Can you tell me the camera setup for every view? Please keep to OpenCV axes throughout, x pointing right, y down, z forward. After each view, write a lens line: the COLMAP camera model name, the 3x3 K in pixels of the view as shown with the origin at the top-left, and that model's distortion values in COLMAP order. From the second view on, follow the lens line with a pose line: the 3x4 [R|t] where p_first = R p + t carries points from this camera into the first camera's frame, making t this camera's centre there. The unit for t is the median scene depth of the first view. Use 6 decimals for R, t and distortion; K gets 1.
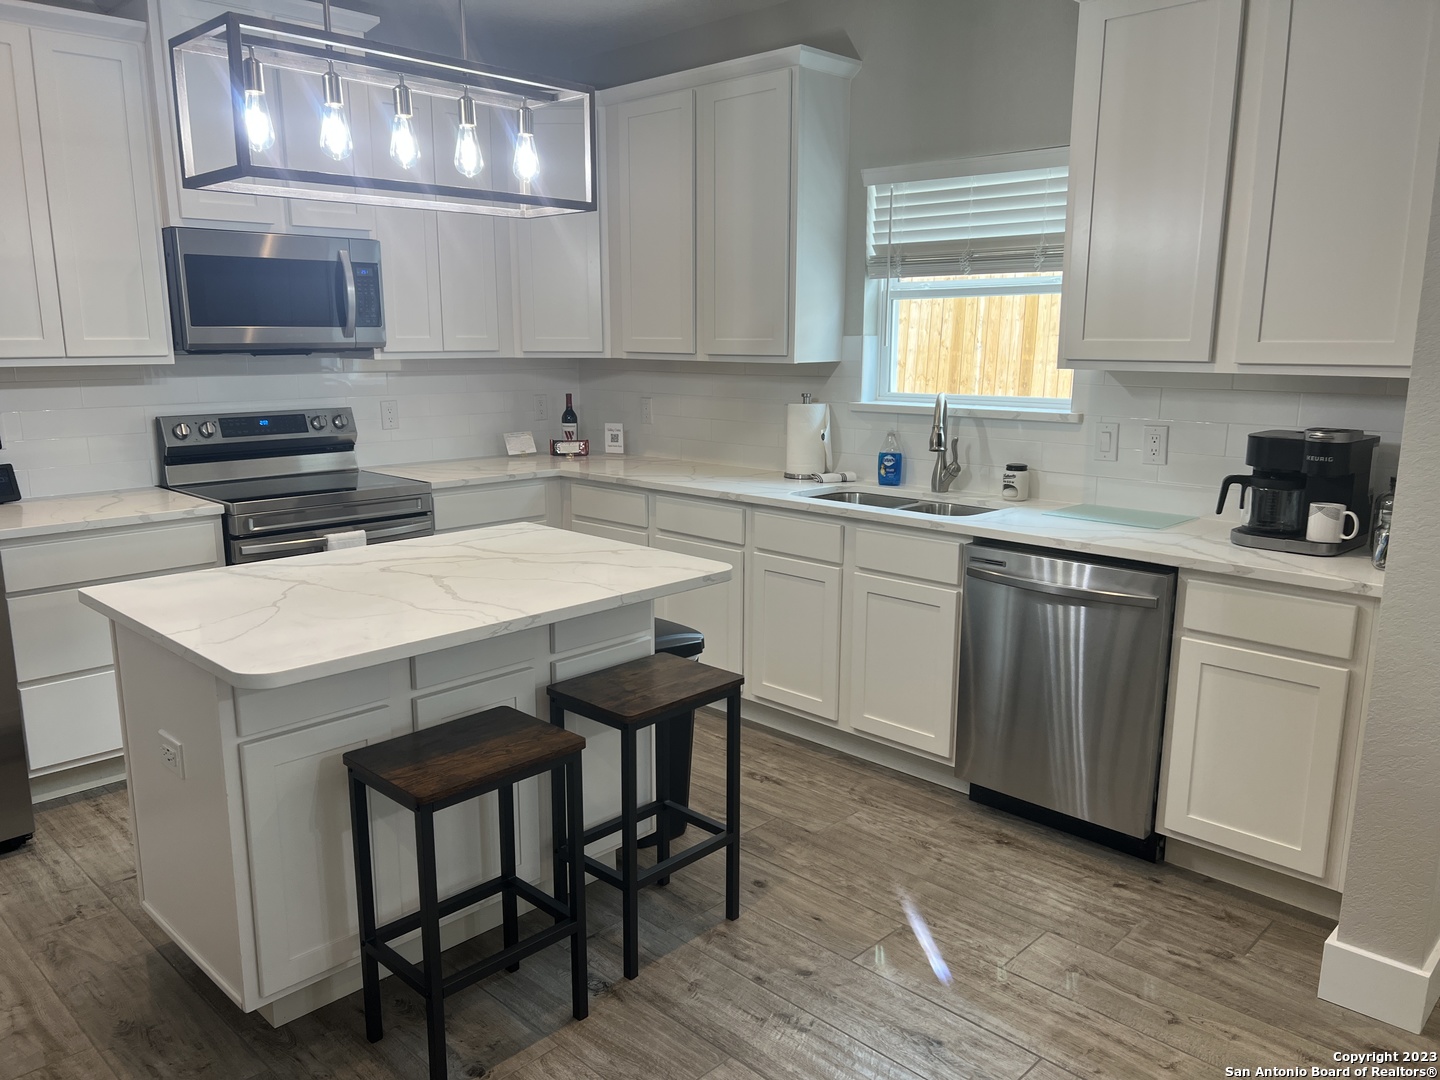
lens RADIAL K [[1090.0, 0, 718.1], [0, 1090.0, 547.5], [0, 0, 1]] dist [0.052875, -0.058621]
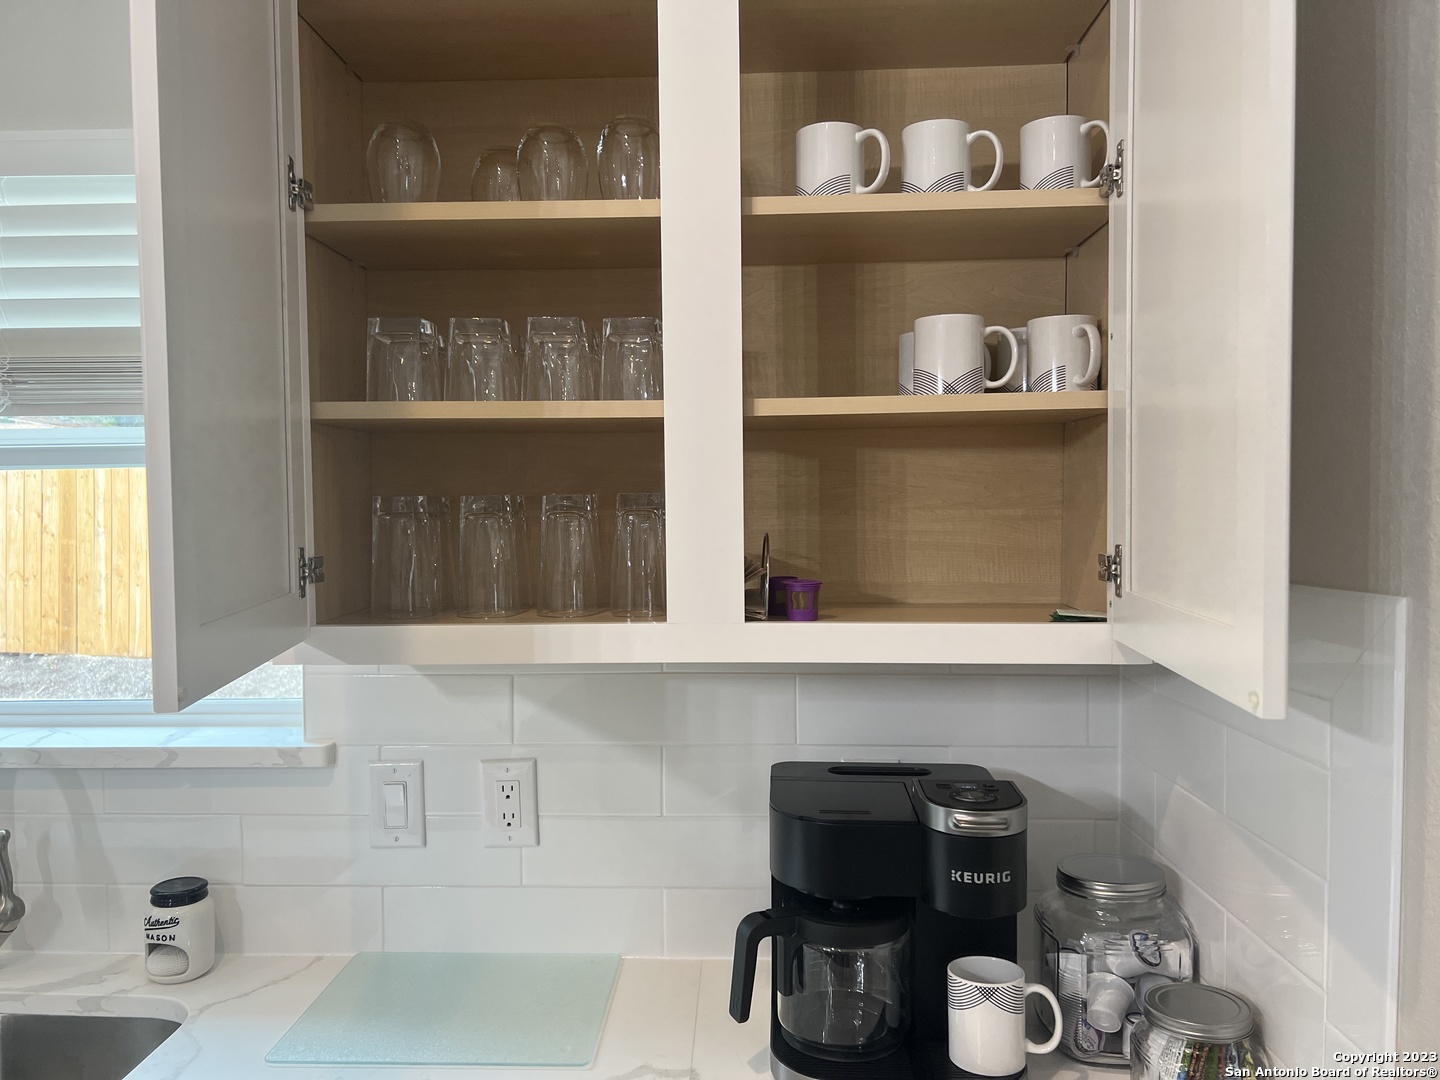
lens RADIAL K [[1090.0, 0, 721.4], [0, 1090.0, 542.5], [0, 0, 1]] dist [0.052875, -0.058621]
pose [[0.741443, -0.037670, 0.669958, 0.146875], [0.141804, 0.984670, -0.101569, -0.122867], [-0.655862, 0.170310, 0.735418, 0.523781]]
